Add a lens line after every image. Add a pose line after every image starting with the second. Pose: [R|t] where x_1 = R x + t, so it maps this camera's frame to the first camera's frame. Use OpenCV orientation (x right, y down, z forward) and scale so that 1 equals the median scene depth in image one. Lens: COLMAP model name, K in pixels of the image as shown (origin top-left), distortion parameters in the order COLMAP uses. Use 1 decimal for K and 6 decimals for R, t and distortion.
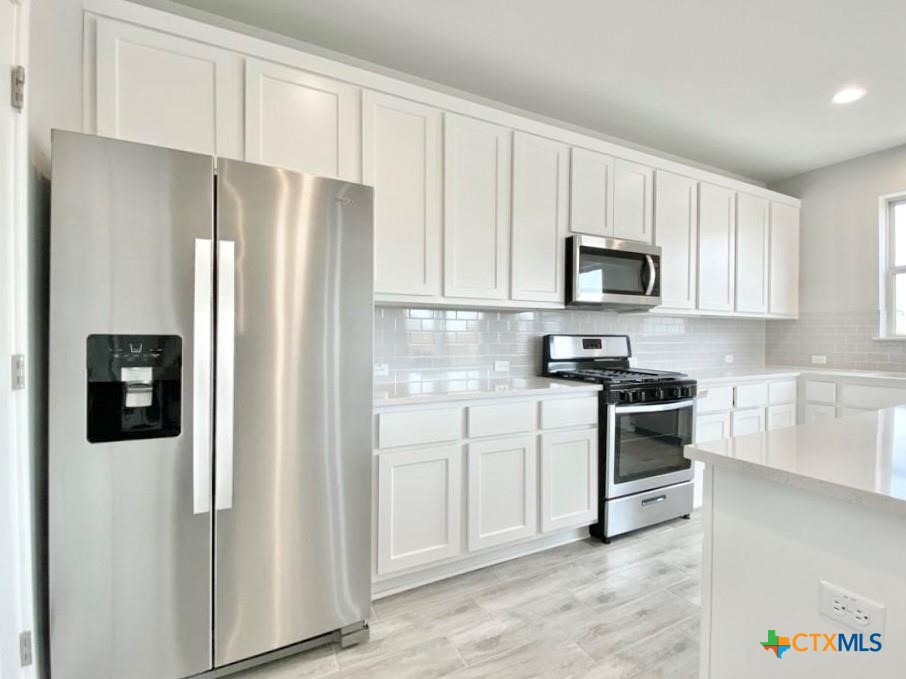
lens RADIAL K [[436.1, 0, 502.1], [0, 436.1, 340.8], [0, 0, 1]] dist [0.032293, -0.020775]
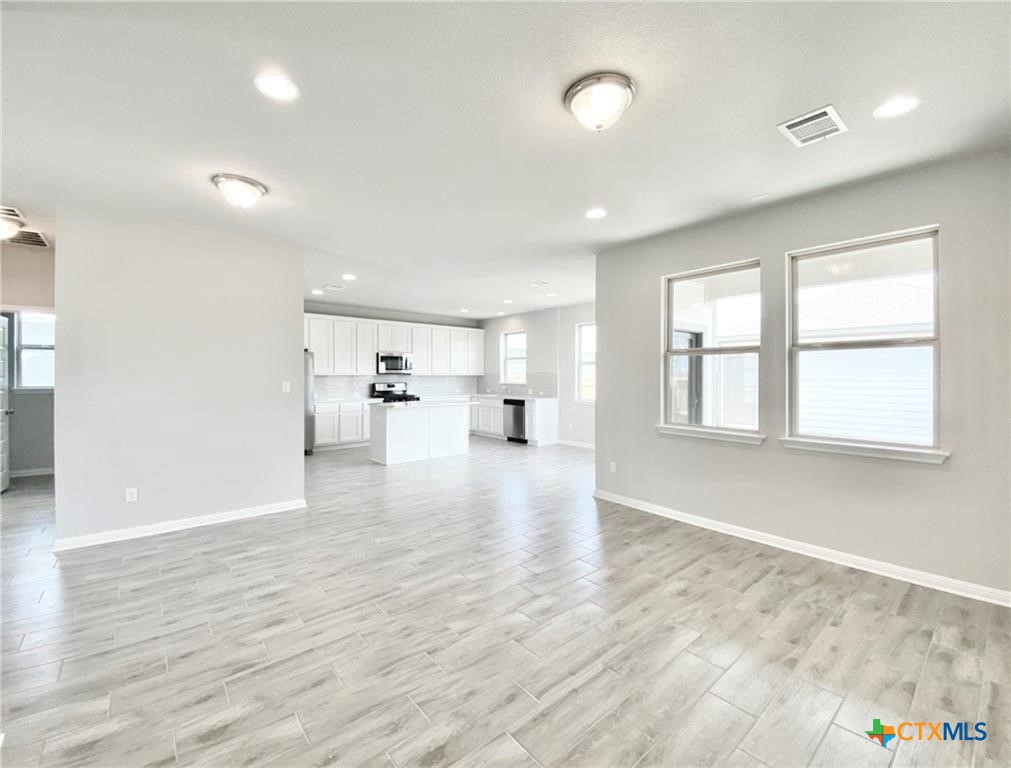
lens RADIAL K [[436.9, 0, 505.5], [0, 436.9, 371.1], [0, 0, 1]] dist [0.000075, -0.000361]
pose [[0.980216, -0.001536, 0.197924, 0.433108], [0.004019, 0.999918, -0.012146, -0.061417], [-0.197889, 0.012701, 0.980142, -2.269666]]
